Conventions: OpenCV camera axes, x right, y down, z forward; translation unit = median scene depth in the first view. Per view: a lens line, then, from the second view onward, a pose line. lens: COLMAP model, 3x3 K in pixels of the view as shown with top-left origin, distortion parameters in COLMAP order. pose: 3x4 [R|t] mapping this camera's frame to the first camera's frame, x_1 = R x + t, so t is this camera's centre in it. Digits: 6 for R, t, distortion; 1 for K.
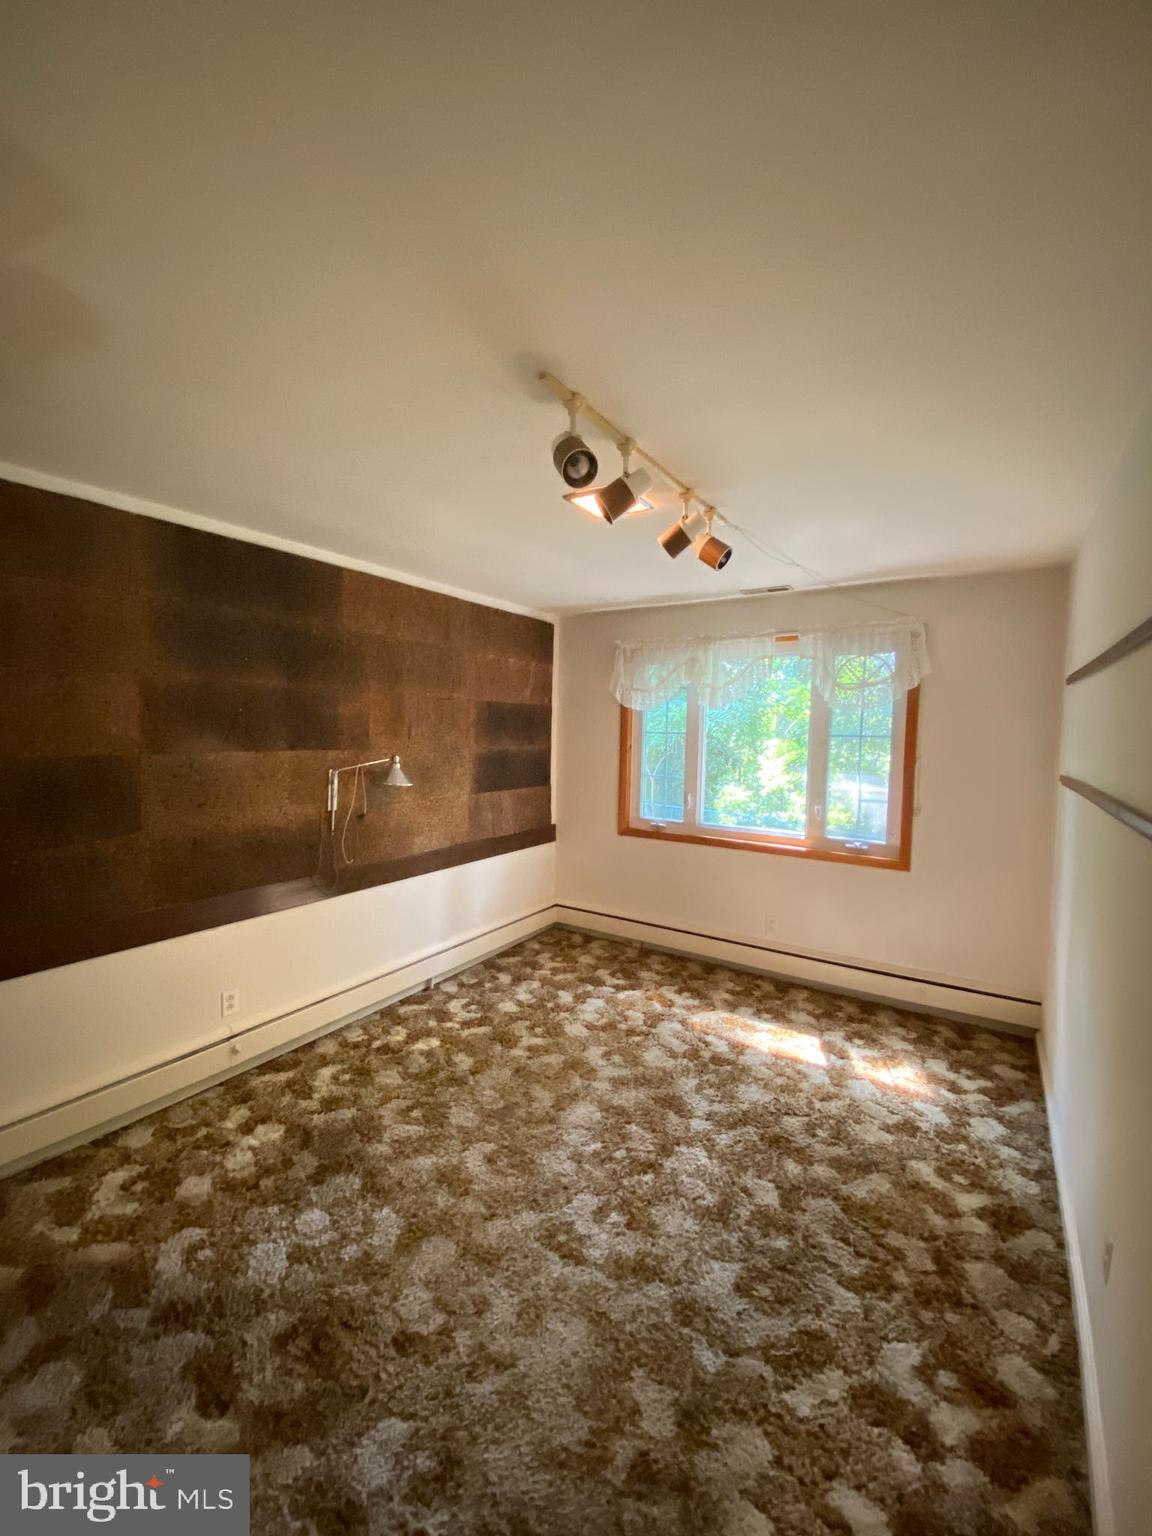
lens RADIAL K [[623.8, 0, 582.5], [0, 623.8, 763.2], [0, 0, 1]] dist [0.000645, -0.001904]
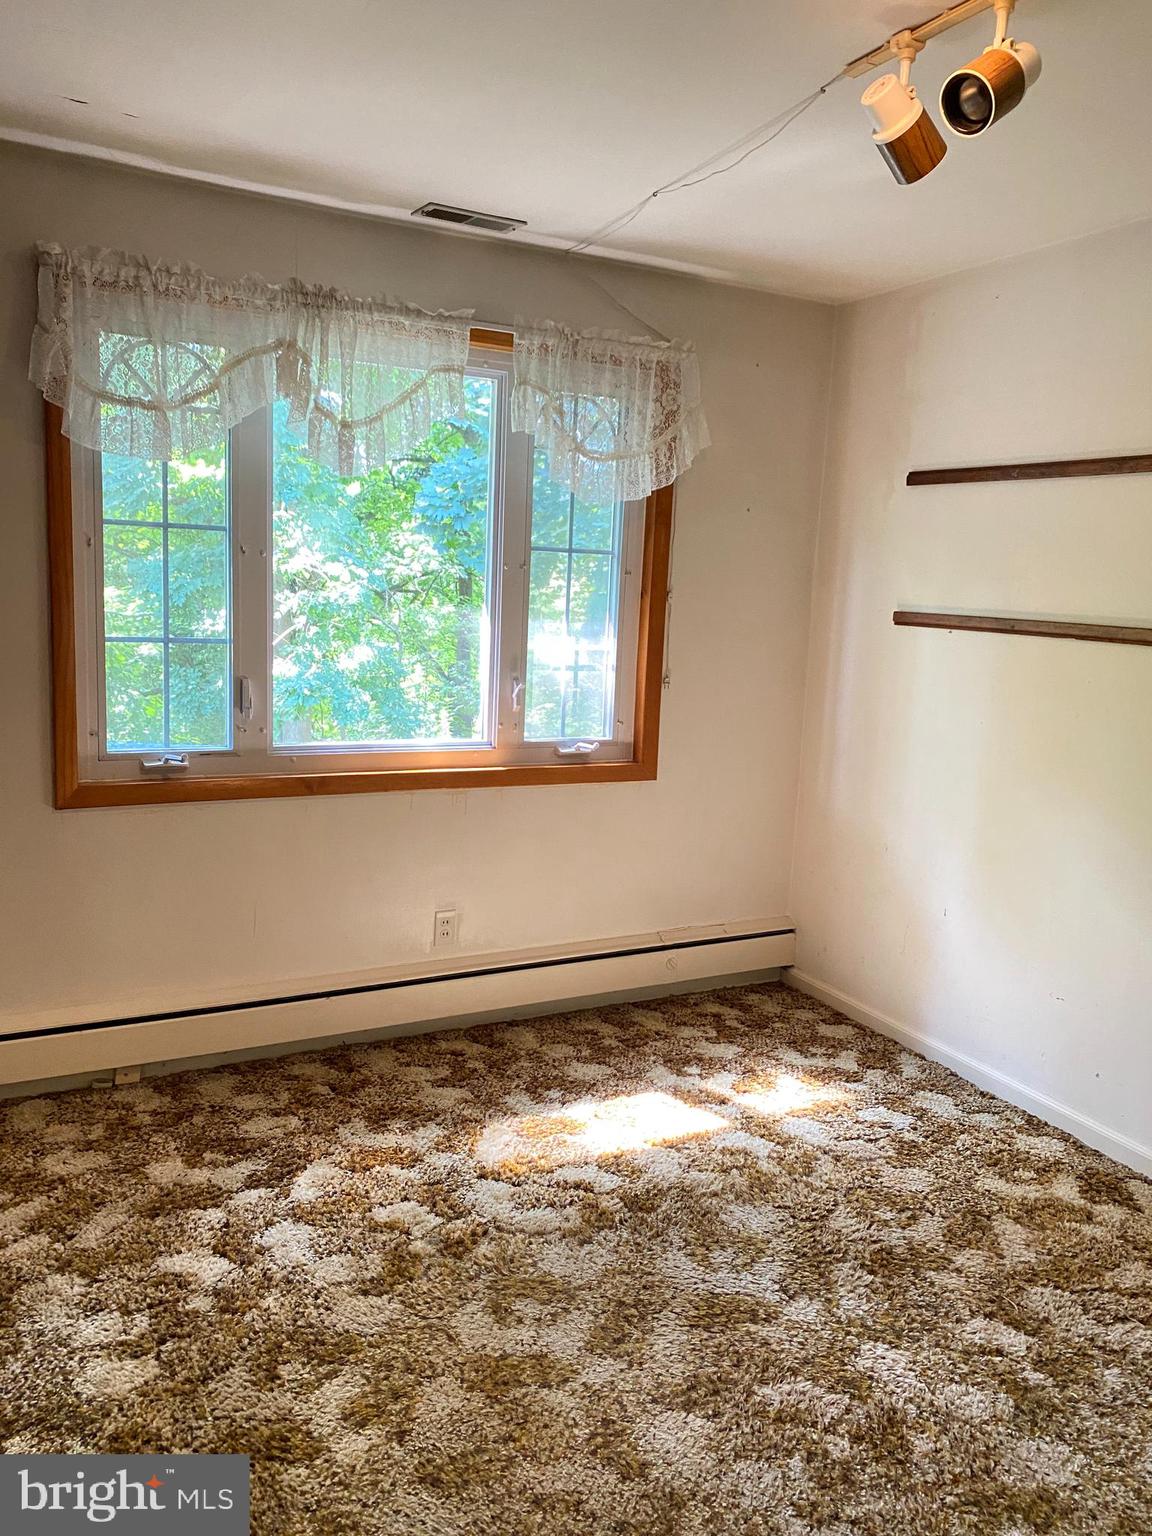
lens RADIAL K [[1194.2, 0, 578.2], [0, 1194.2, 764.7], [0, 0, 1]] dist [0.060591, -0.032126]
pose [[0.485146, -0.142043, 0.862820, -0.548050], [0.011127, 0.987641, 0.156335, -0.023477], [-0.874363, -0.066245, 0.480730, 0.550530]]
